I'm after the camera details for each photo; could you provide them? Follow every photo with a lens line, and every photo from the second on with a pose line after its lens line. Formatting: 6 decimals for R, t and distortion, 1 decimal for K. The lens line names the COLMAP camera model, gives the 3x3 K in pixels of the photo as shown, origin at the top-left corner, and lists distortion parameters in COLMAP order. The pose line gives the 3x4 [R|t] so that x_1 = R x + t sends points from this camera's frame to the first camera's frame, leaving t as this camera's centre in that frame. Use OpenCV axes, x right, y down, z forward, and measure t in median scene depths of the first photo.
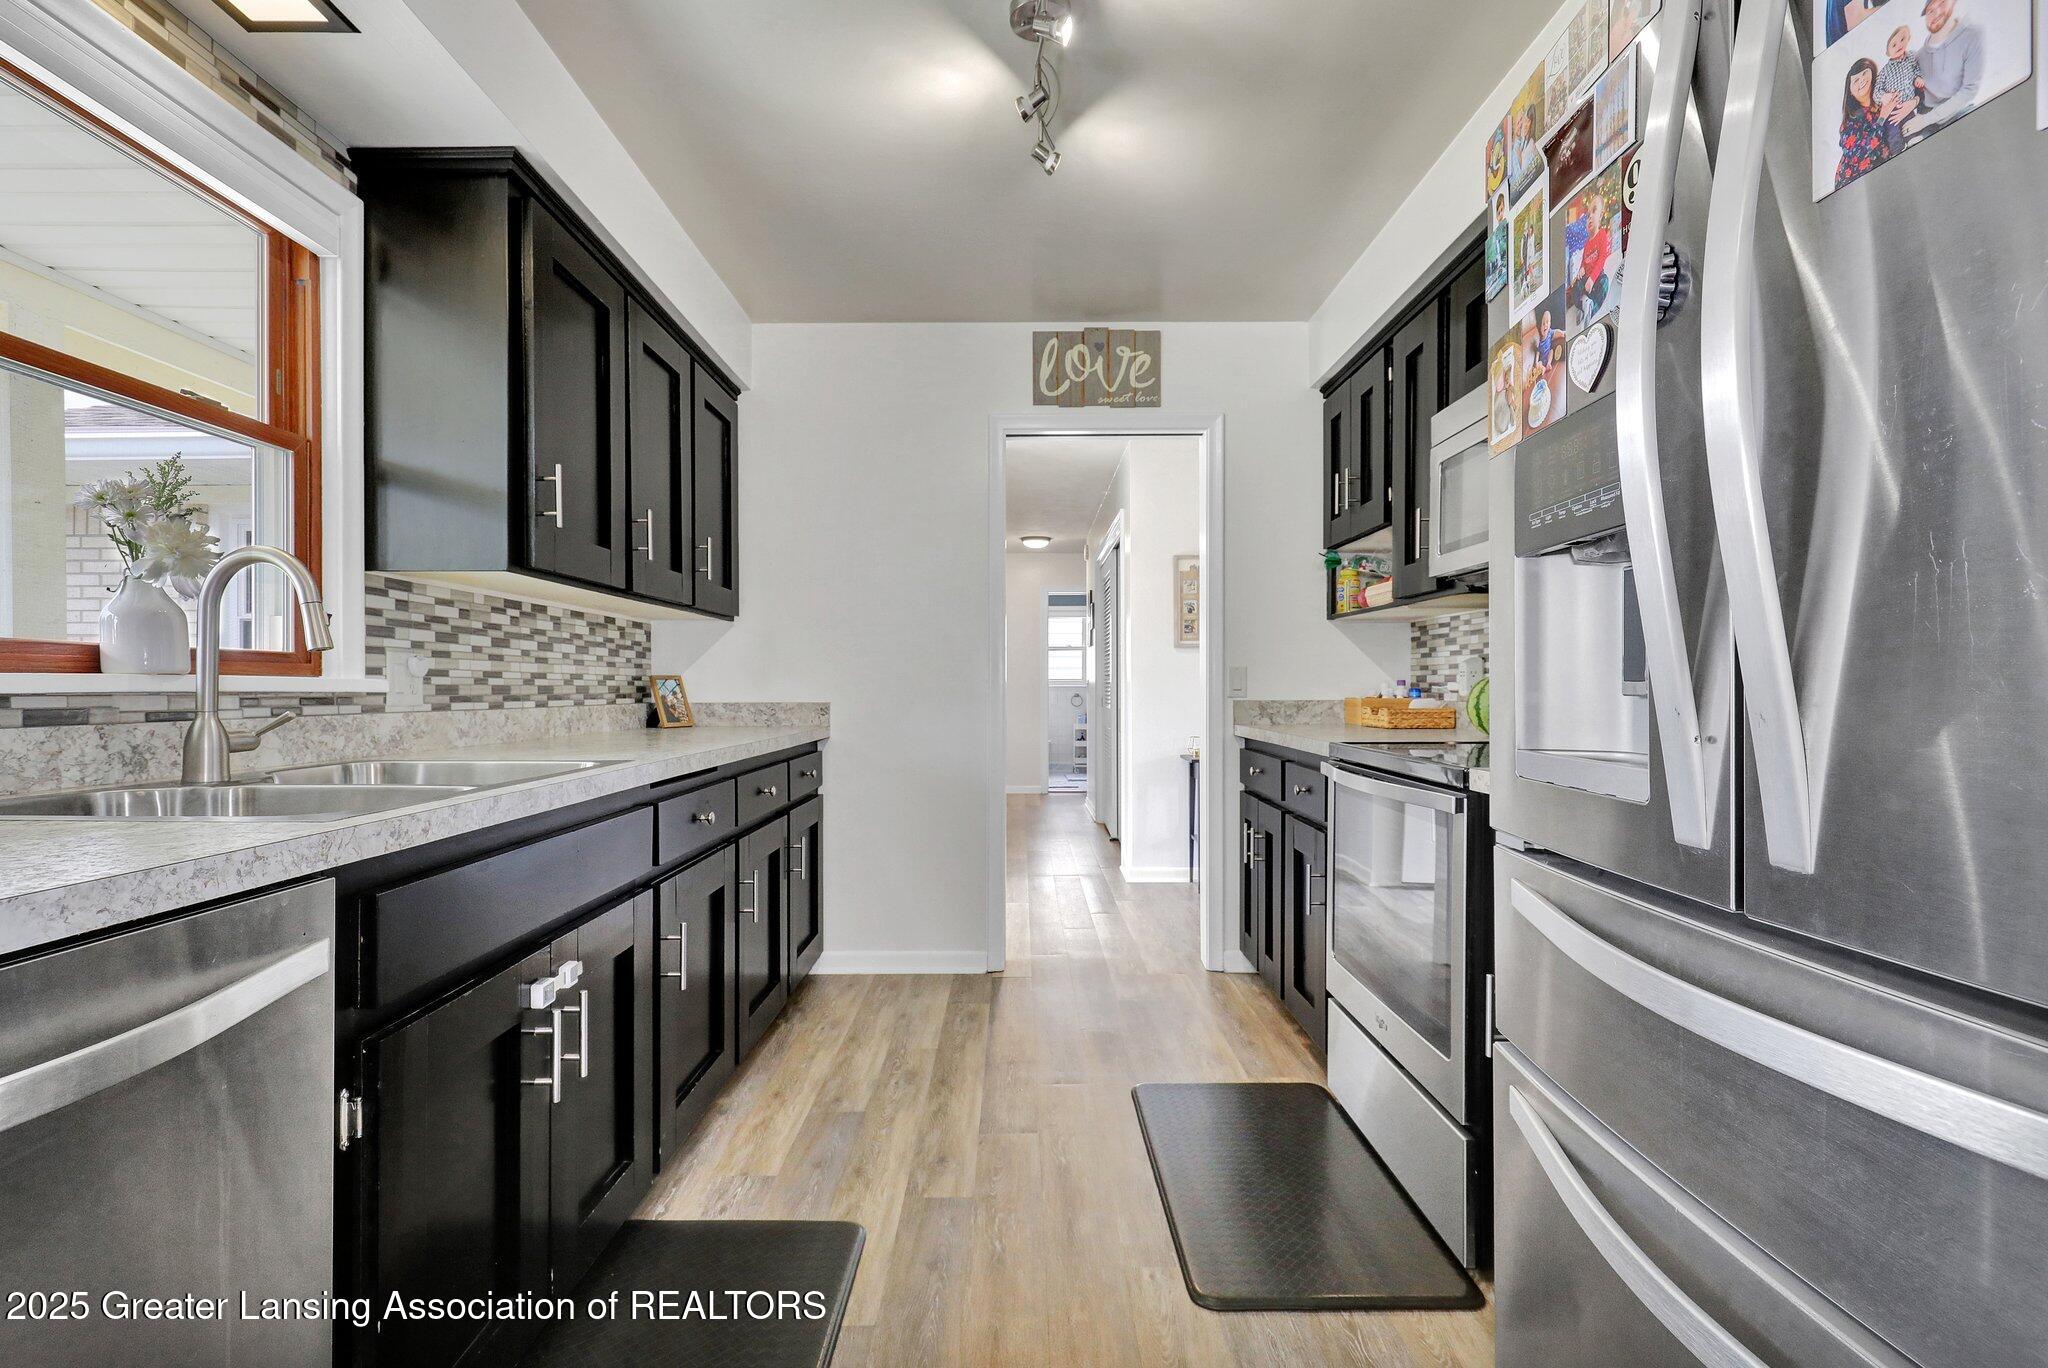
lens RADIAL K [[942.1, 0, 1010.9], [0, 942.1, 692.7], [0, 0, 1]] dist [0.001170, 0.000658]
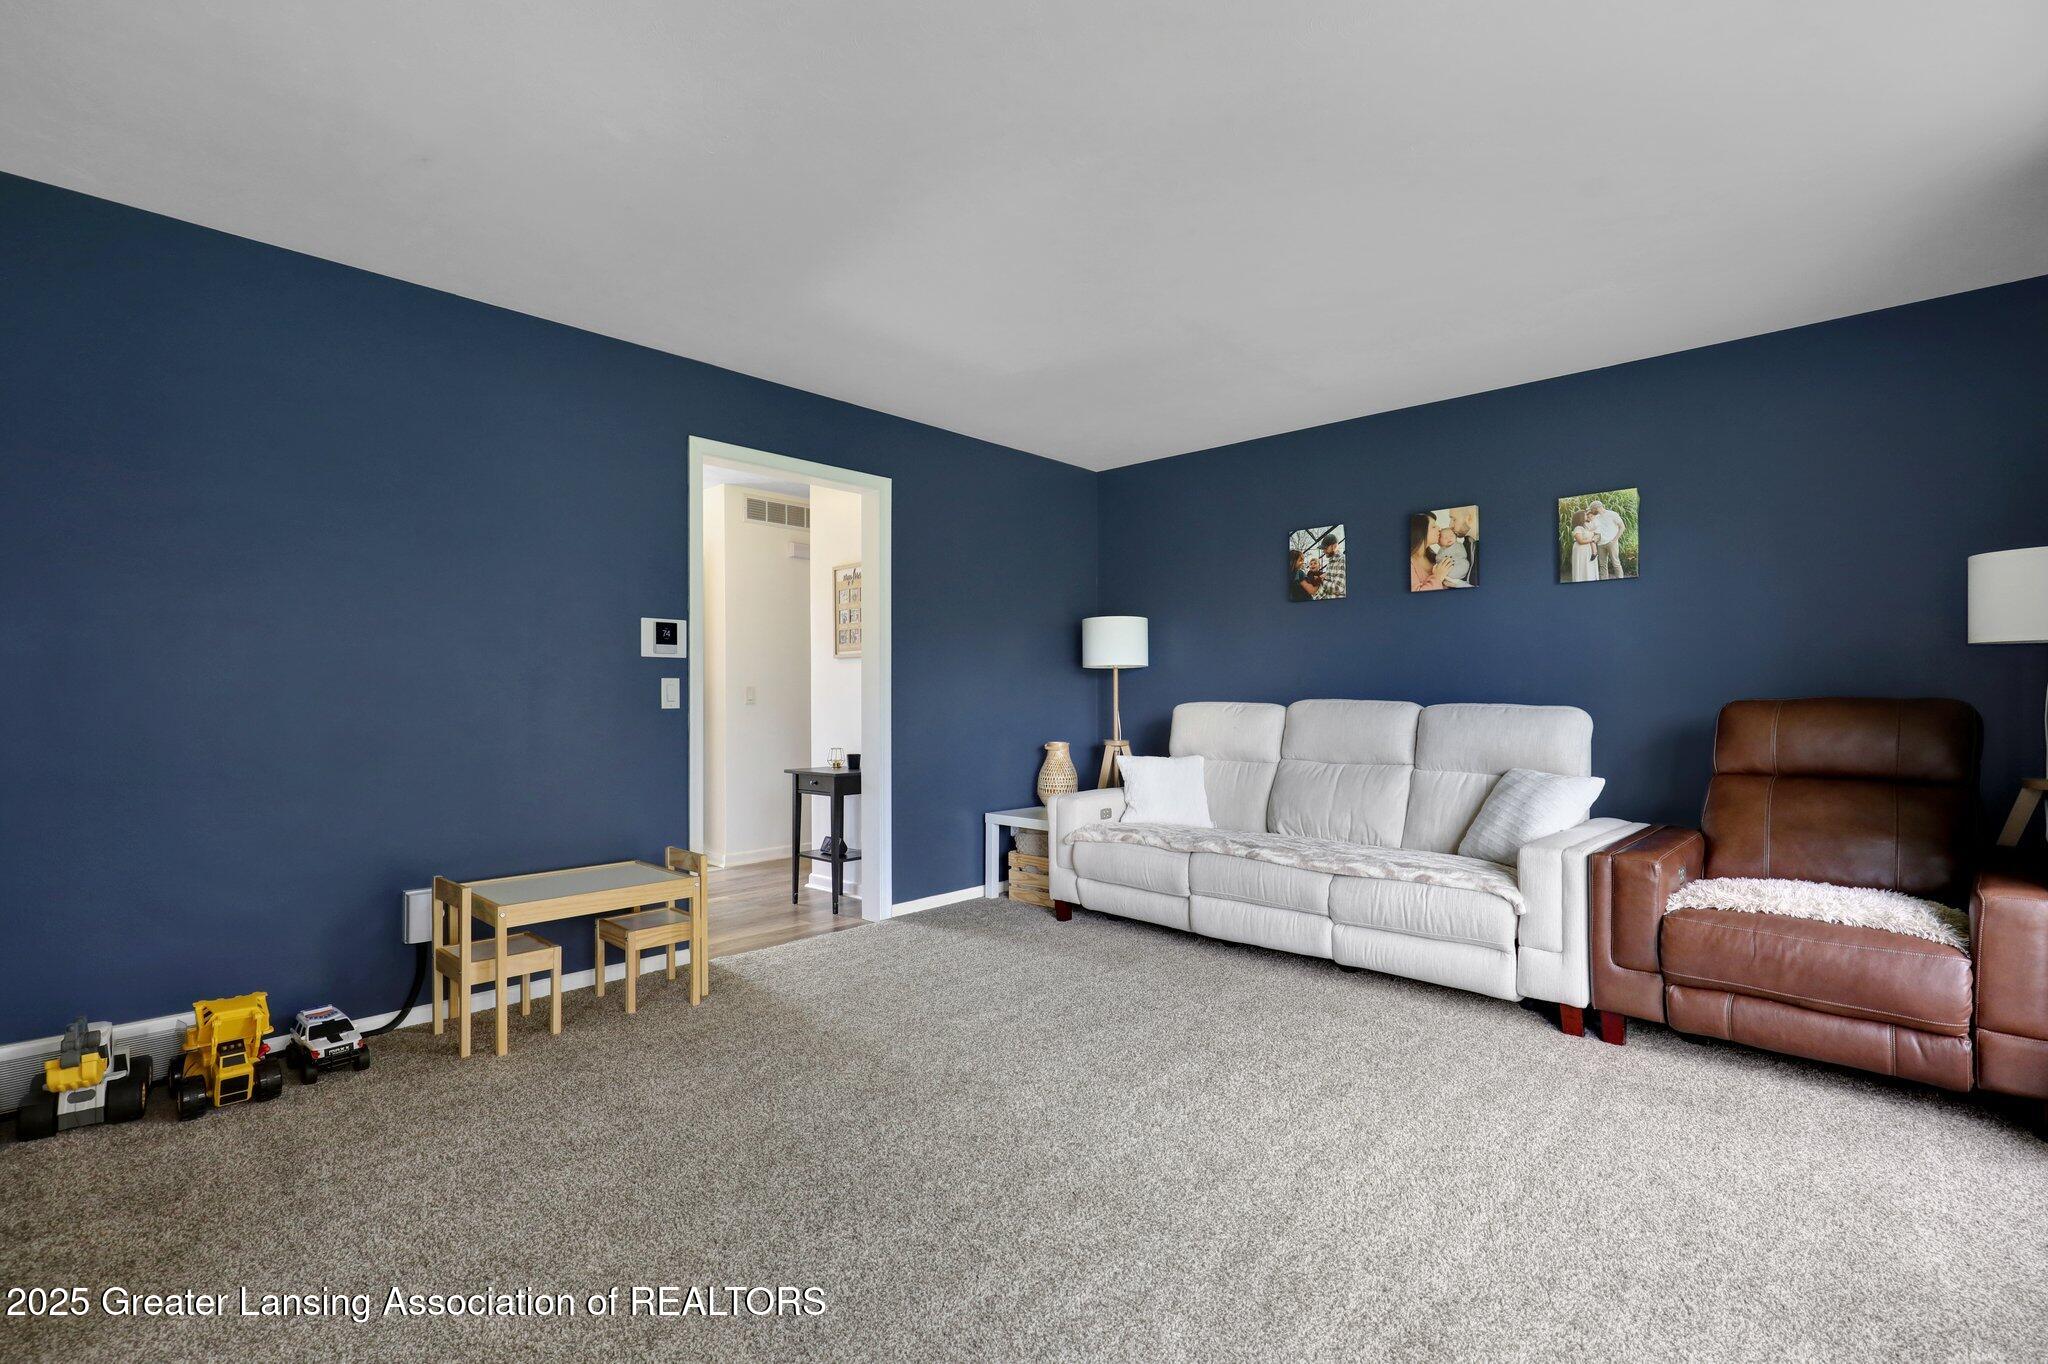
lens RADIAL K [[942.1, 0, 1017.9], [0, 942.1, 690.9], [0, 0, 1]] dist [0.001170, 0.000658]
pose [[0.735152, -0.007361, -0.677863, 1.980065], [0.002612, 0.999964, -0.008026, -0.009560], [0.677898, 0.004130, 0.735145, 0.782055]]
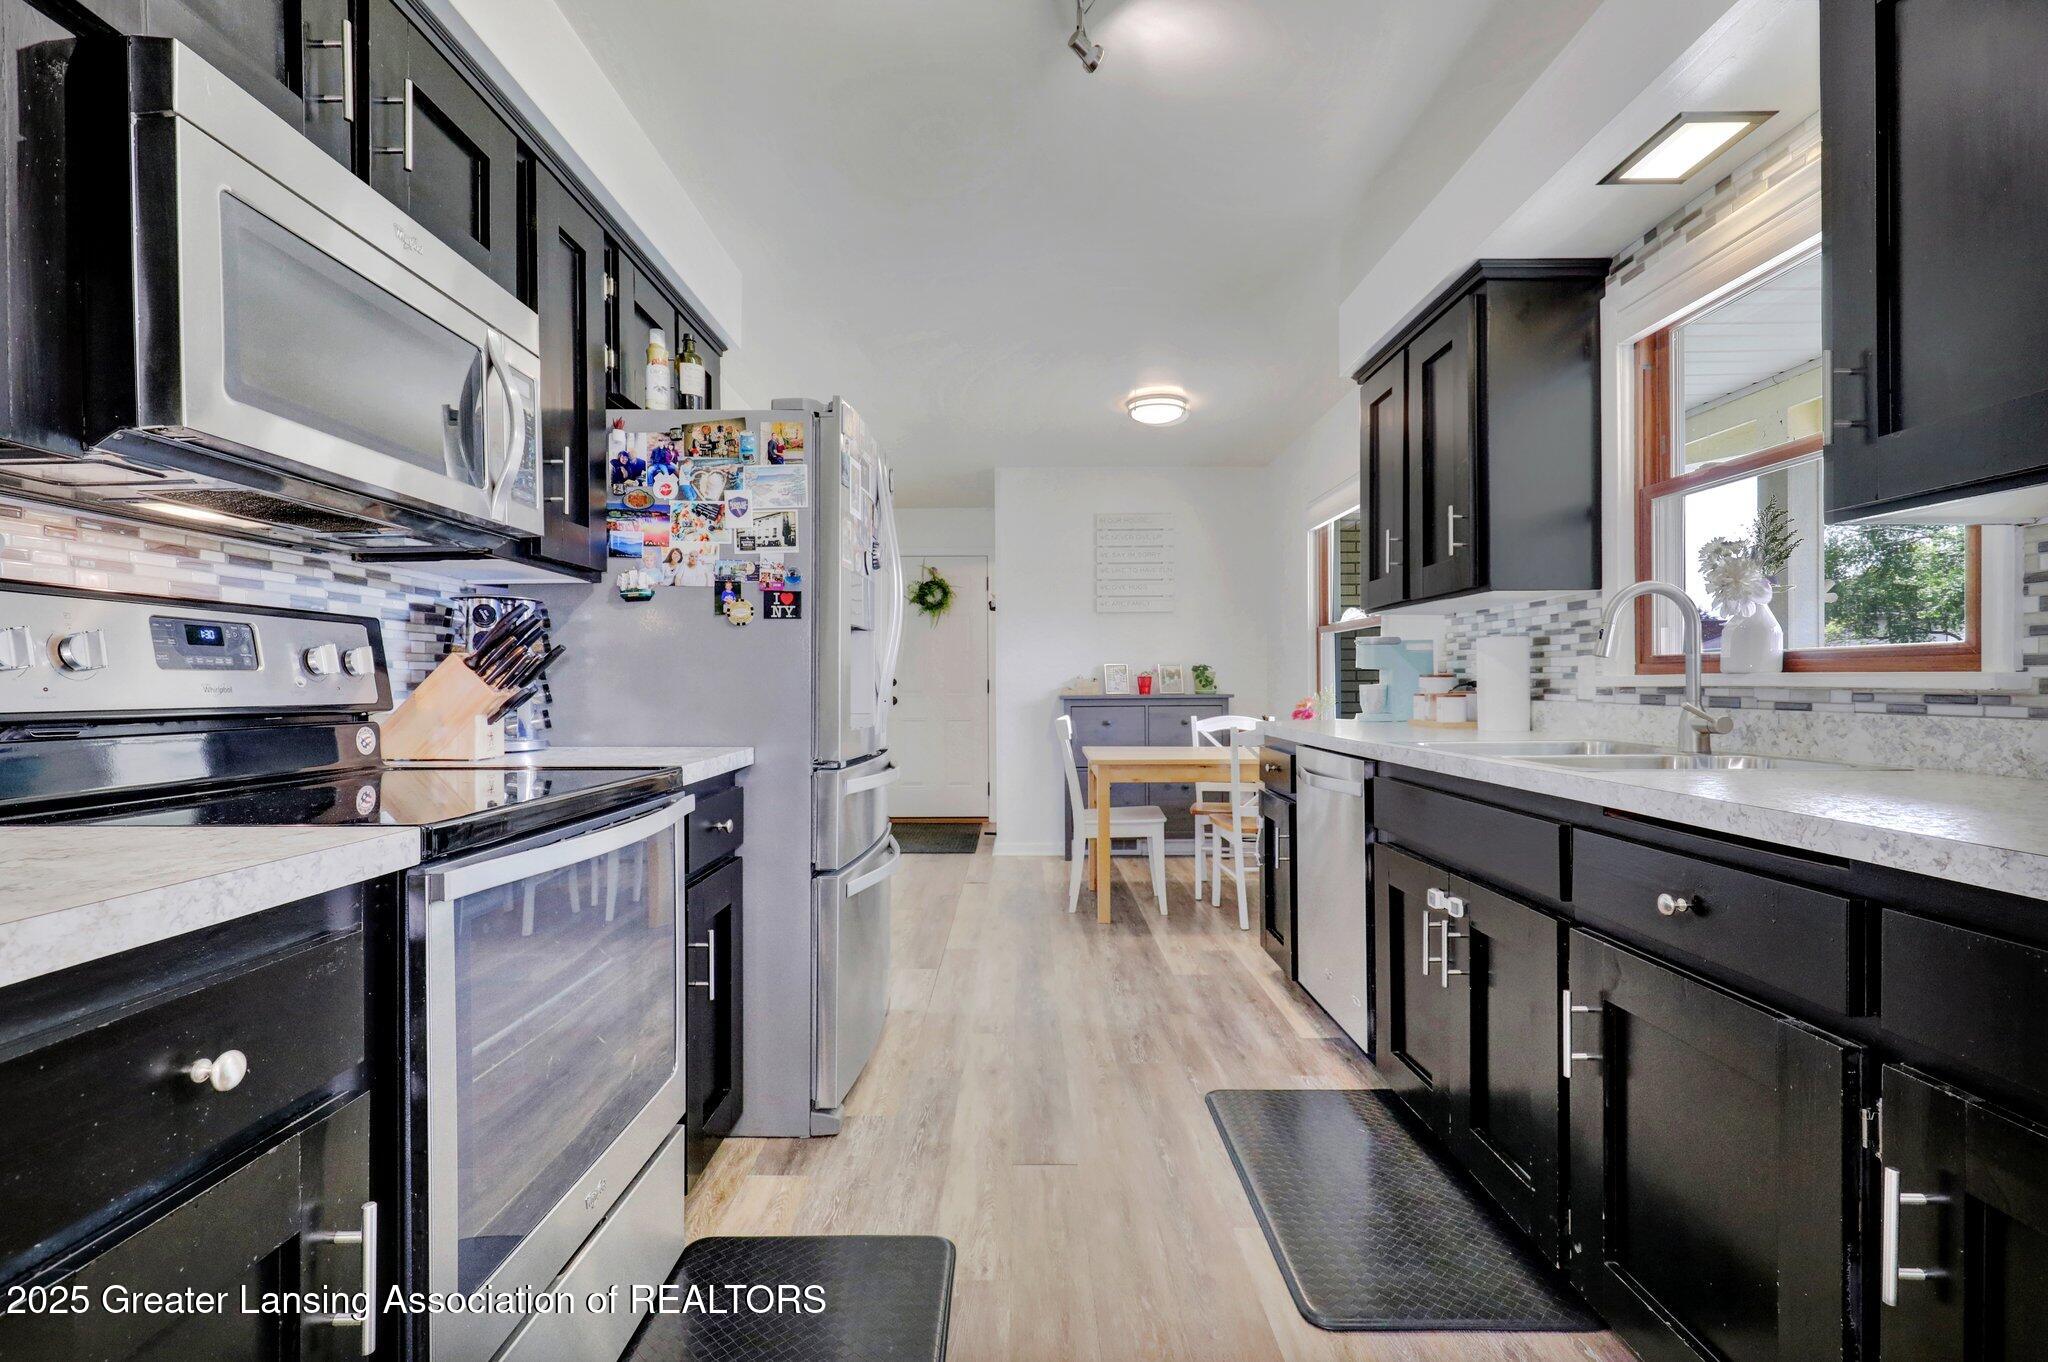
lens RADIAL K [[942.1, 0, 1006.7], [0, 942.1, 682.5], [0, 0, 1]] dist [0.001170, 0.000658]
pose [[-0.999991, -0.002349, 0.003490, 0.079924], [-0.002329, 0.999979, 0.005976, -0.006479], [-0.003504, 0.005967, -0.999976, 1.319808]]
